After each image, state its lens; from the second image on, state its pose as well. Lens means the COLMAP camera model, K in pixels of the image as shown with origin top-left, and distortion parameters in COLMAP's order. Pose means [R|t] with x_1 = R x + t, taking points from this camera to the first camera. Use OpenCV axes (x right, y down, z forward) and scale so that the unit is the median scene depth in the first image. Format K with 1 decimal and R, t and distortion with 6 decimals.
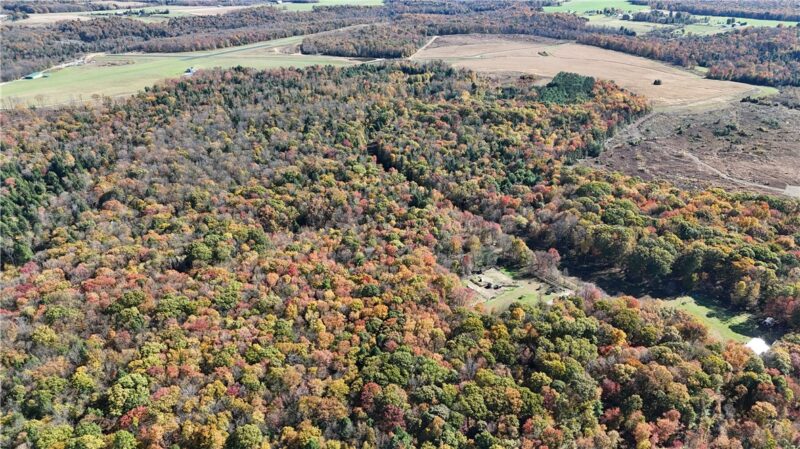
lens RADIAL K [[586.1, 0, 400.0], [0, 586.1, 224.5], [0, 0, 1]] dist [0.097265, -0.096942]
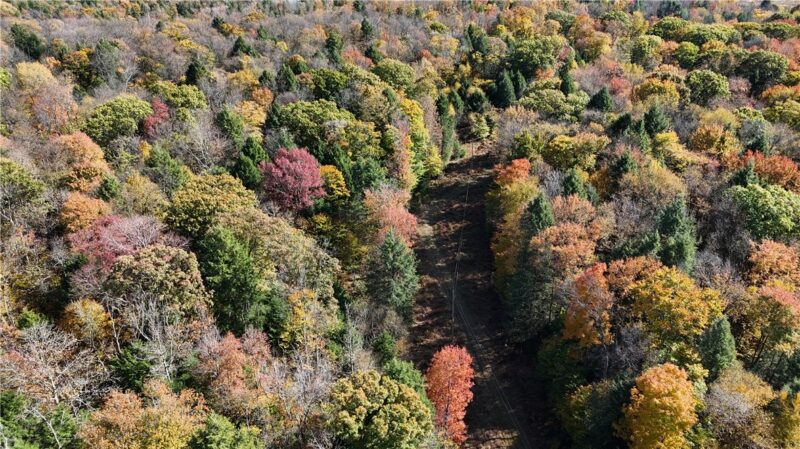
lens RADIAL K [[586.1, 0, 400.0], [0, 586.1, 224.5], [0, 0, 1]] dist [0.097265, -0.096942]
pose [[0.978875, 0.093446, -0.181857, -0.030041], [-0.088183, 0.995423, 0.036833, -0.117826], [0.184467, -0.020018, 0.982635, 0.758346]]
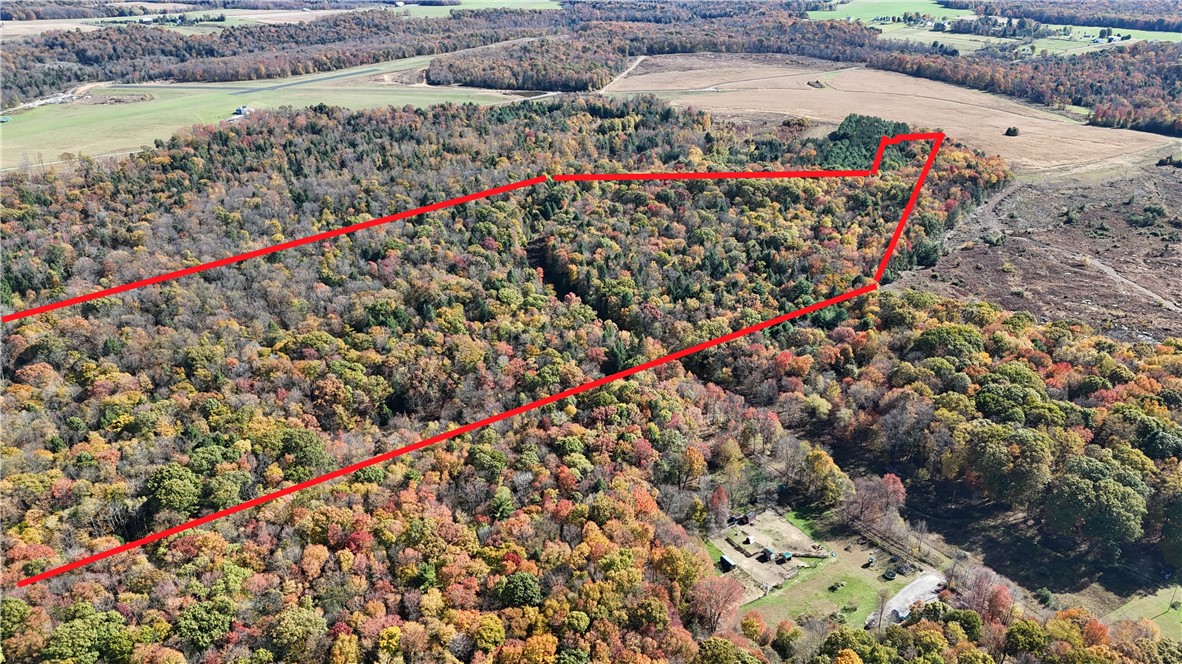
lens RADIAL K [[865.9, 0, 591.0], [0, 865.9, 332.0], [0, 0, 1]] dist [0.097265, -0.096942]
pose [[0.999986, -0.001039, 0.005137, 0.001069], [0.001059, 0.999991, -0.004004, -0.044603], [-0.005133, 0.004009, 0.999979, 0.149845]]
